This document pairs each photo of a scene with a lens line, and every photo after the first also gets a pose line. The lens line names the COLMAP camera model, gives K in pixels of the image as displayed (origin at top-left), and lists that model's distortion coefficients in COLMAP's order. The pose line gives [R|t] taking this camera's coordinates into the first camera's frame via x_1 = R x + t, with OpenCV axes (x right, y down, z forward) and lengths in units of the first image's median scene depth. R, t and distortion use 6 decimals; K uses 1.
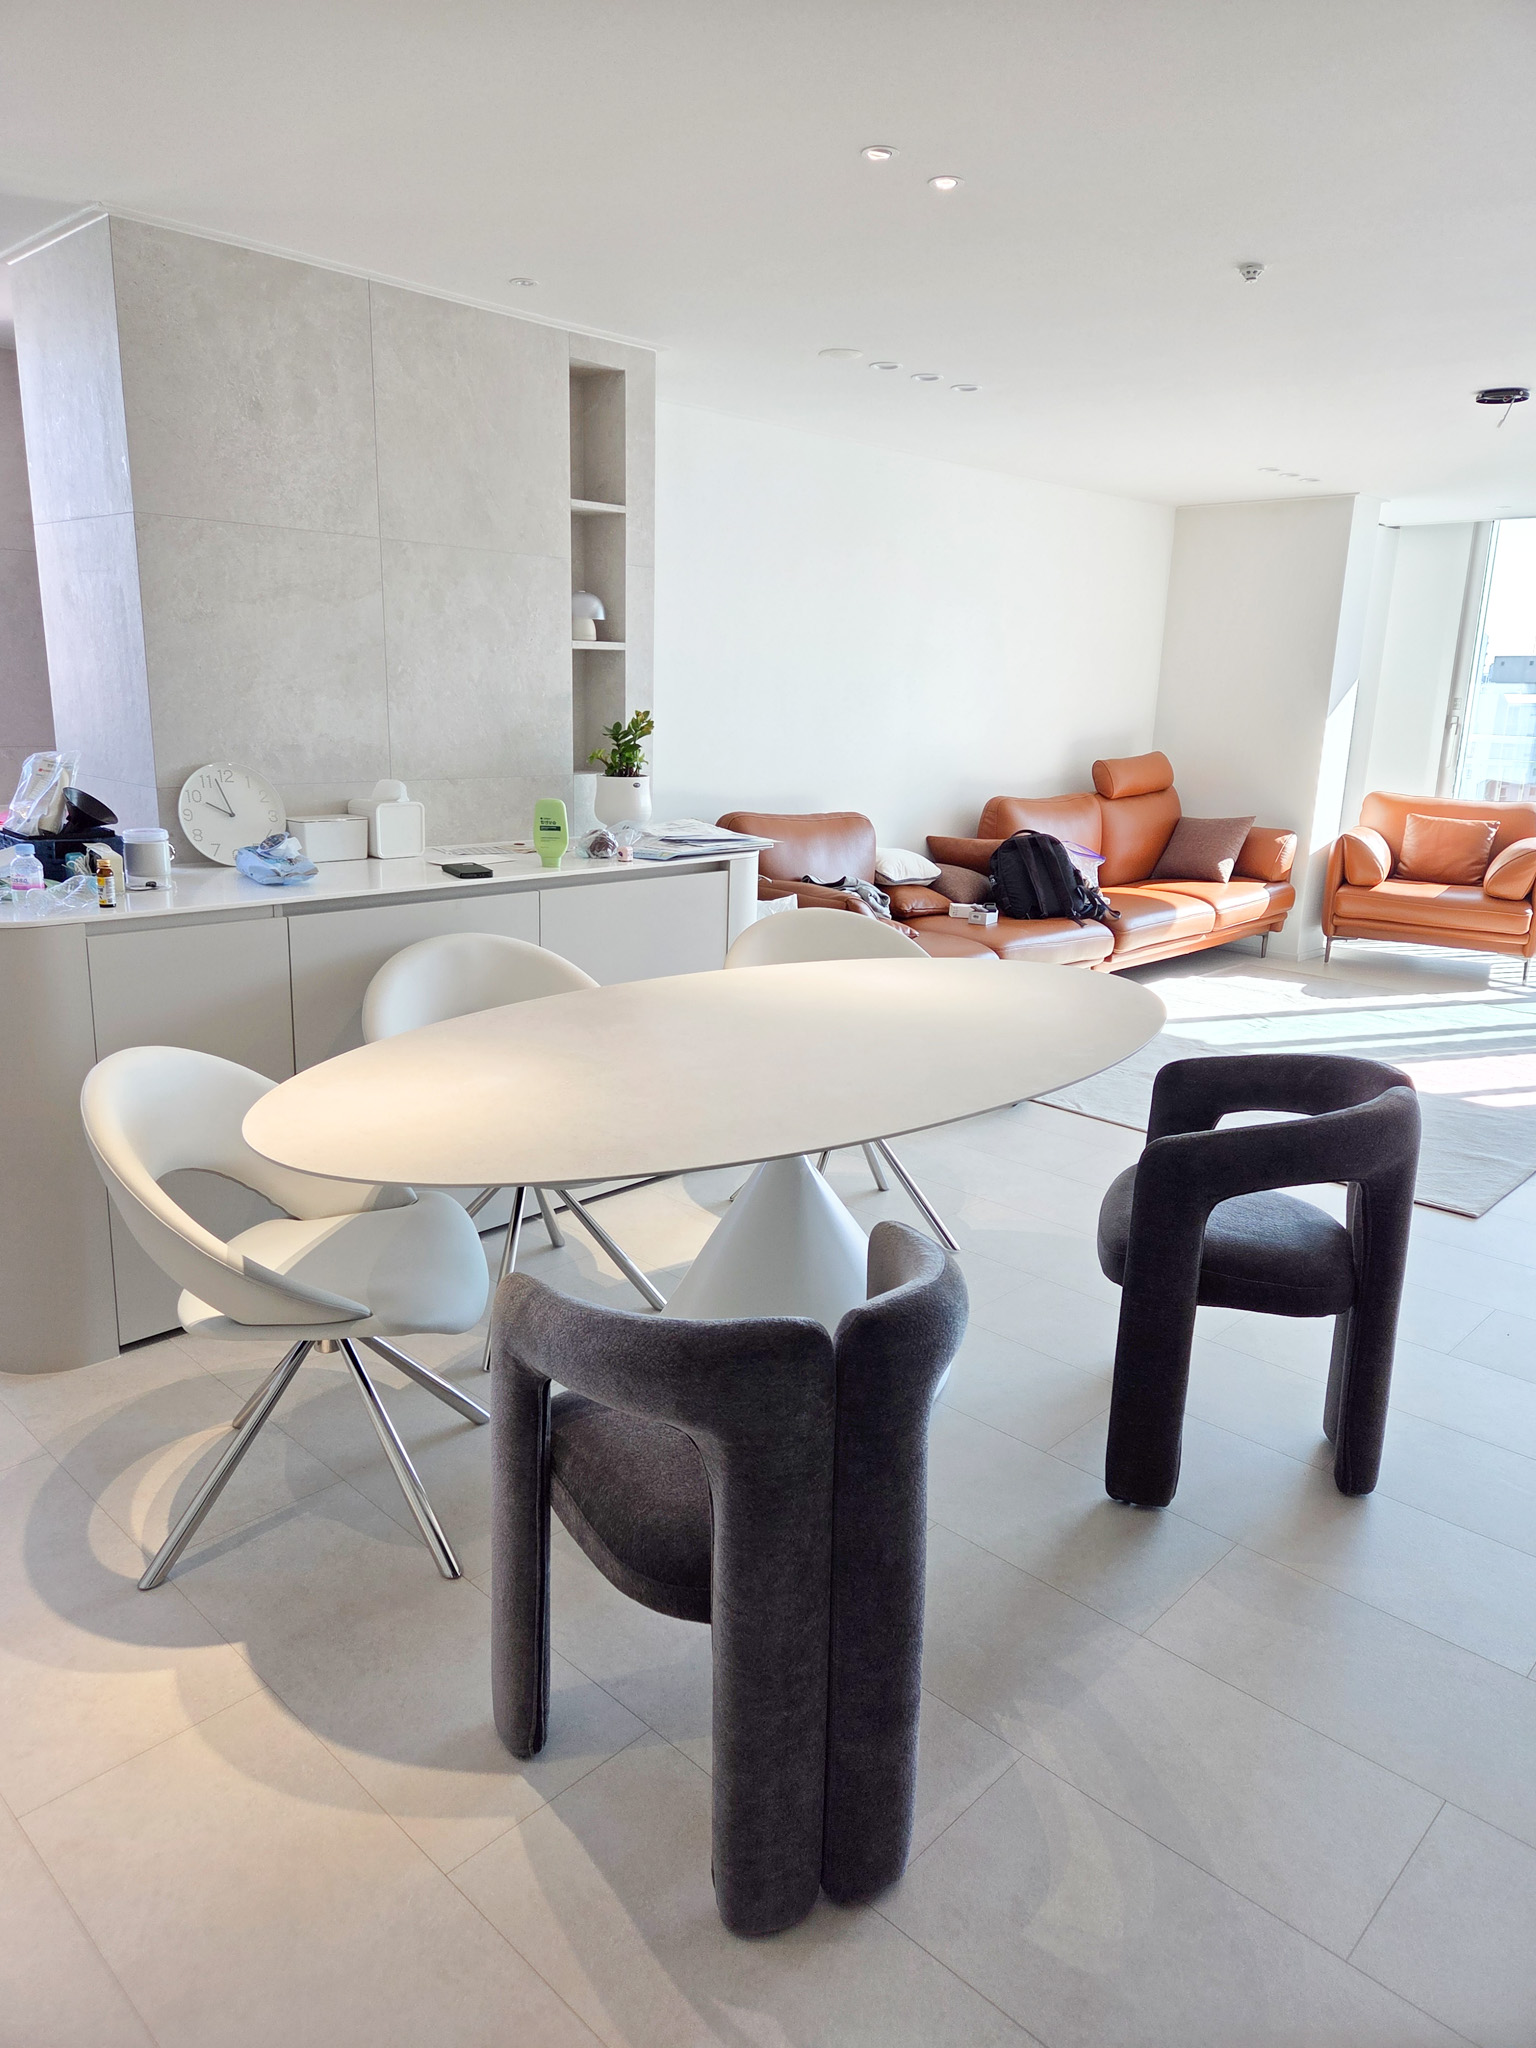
lens RADIAL K [[1389.2, 0, 767.2], [0, 1389.2, 1013.5], [0, 0, 1]] dist [0.066371, -0.063063]
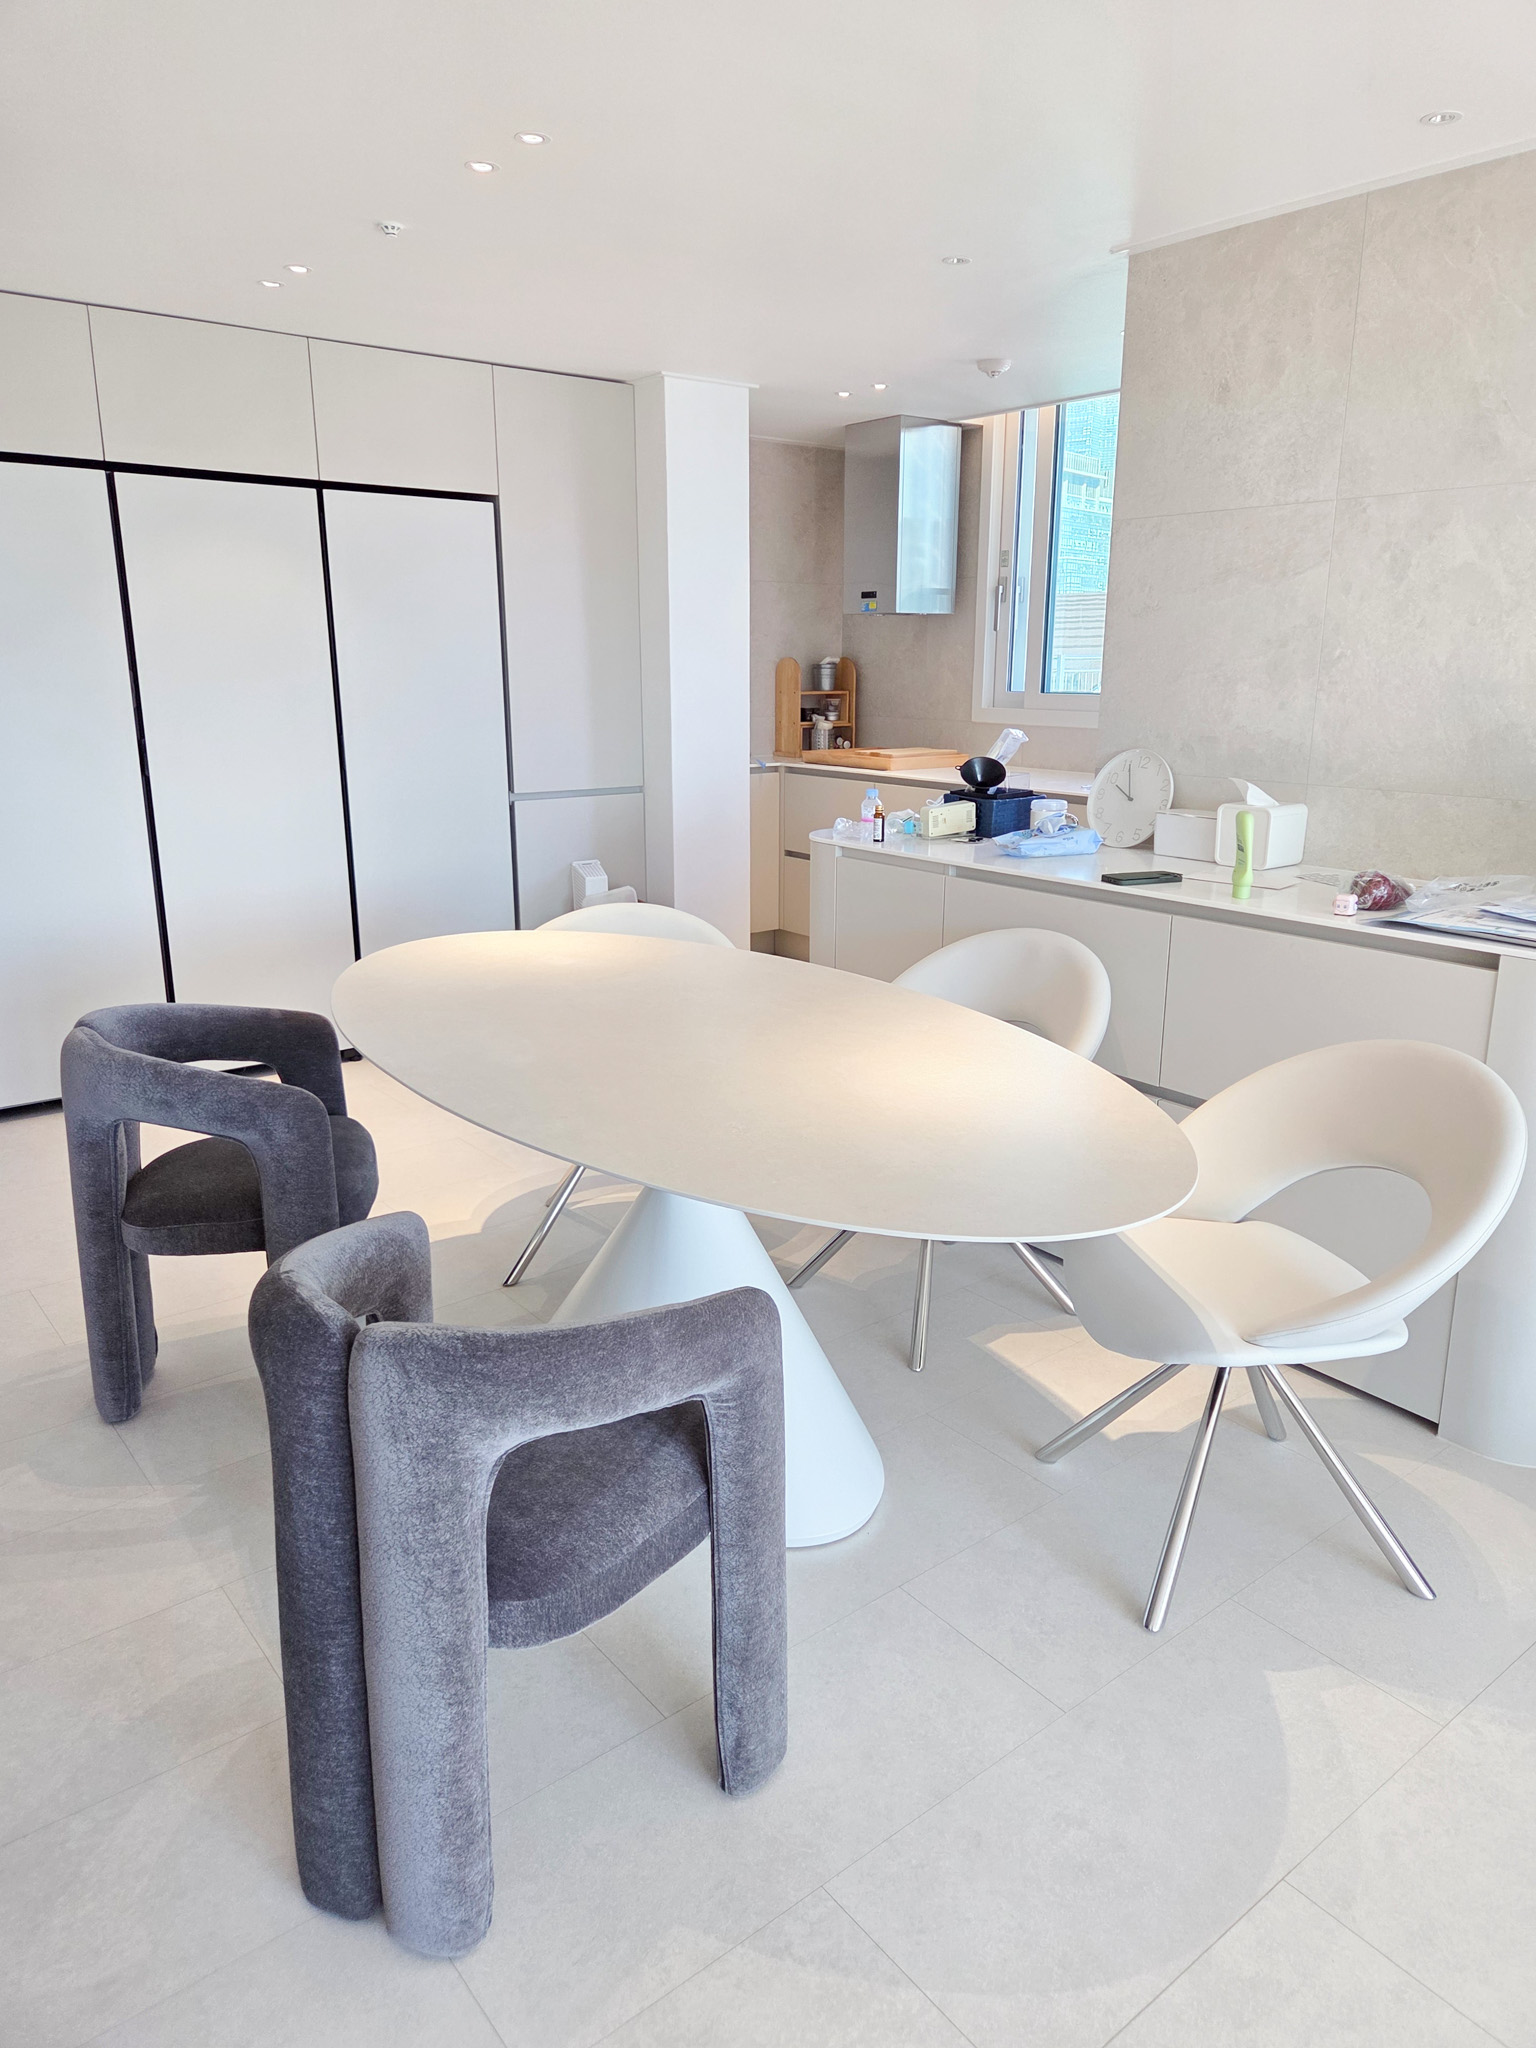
lens RADIAL K [[1389.2, 0, 767.2], [0, 1389.2, 1013.5], [0, 0, 1]] dist [0.066371, -0.063063]
pose [[-0.144001, 0.221086, -0.964565, 0.670956], [-0.236849, 0.938693, 0.250516, -0.179539], [0.960816, 0.264530, -0.082809, 0.827346]]
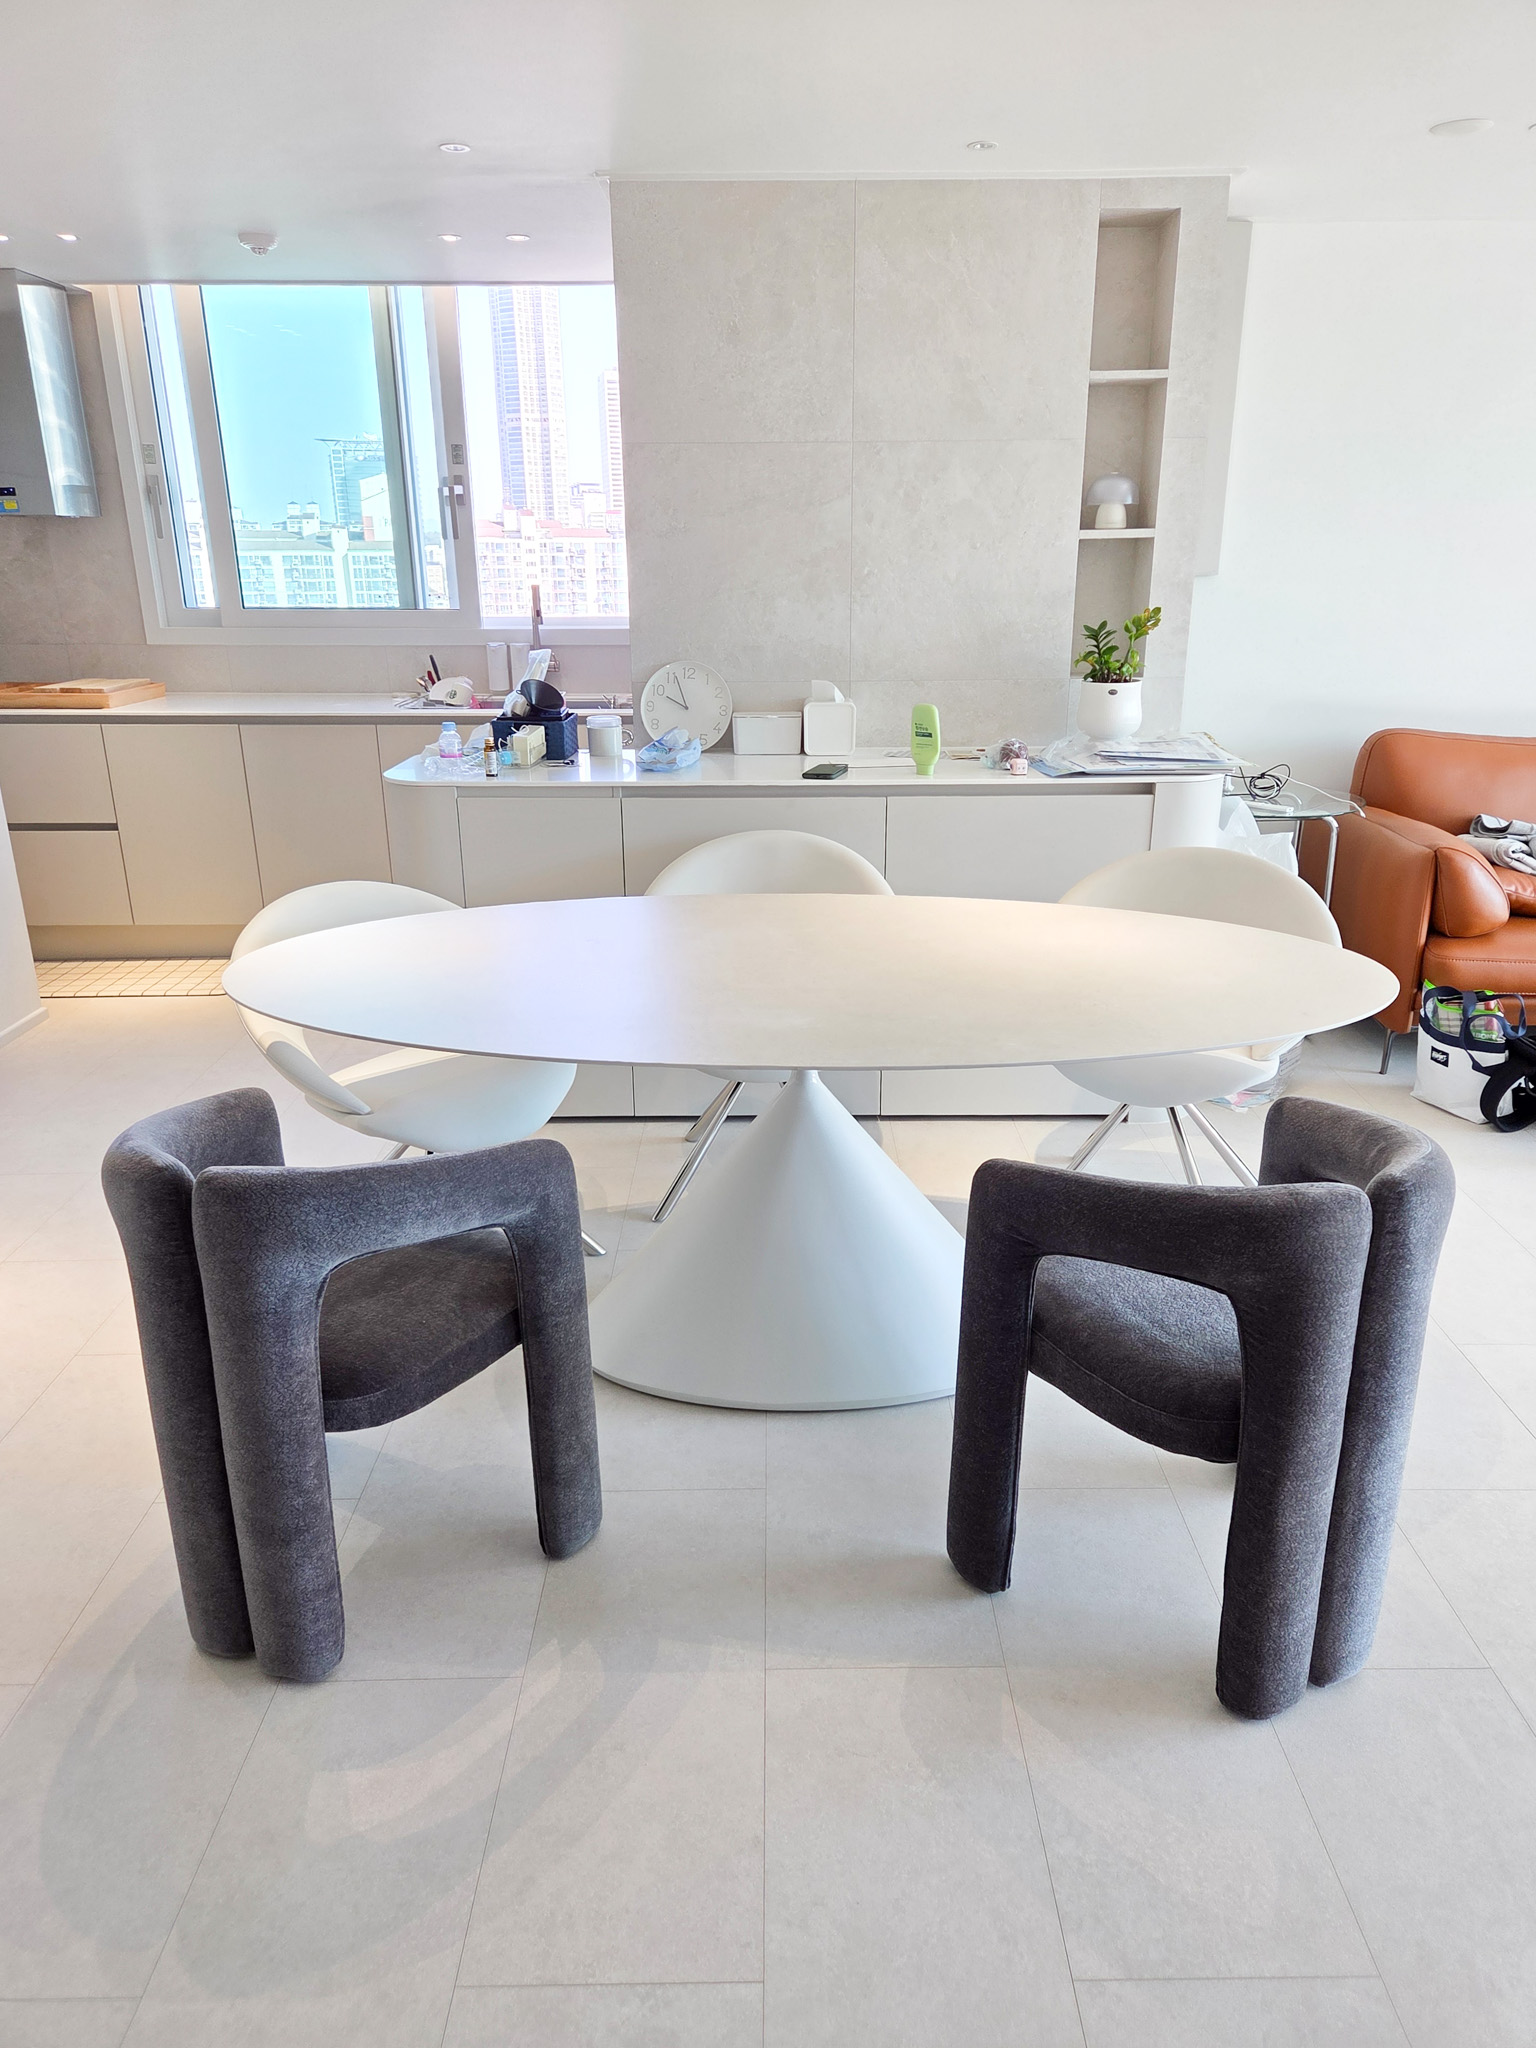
lens RADIAL K [[1403.1, 0, 773.5], [0, 1403.1, 1032.4], [0, 0, 1]] dist [0.074315, -0.073537]
pose [[0.693783, 0.204378, -0.690575, 0.498866], [-0.143765, 0.978891, 0.145273, -0.056083], [0.705689, -0.001507, 0.708521, 0.218384]]
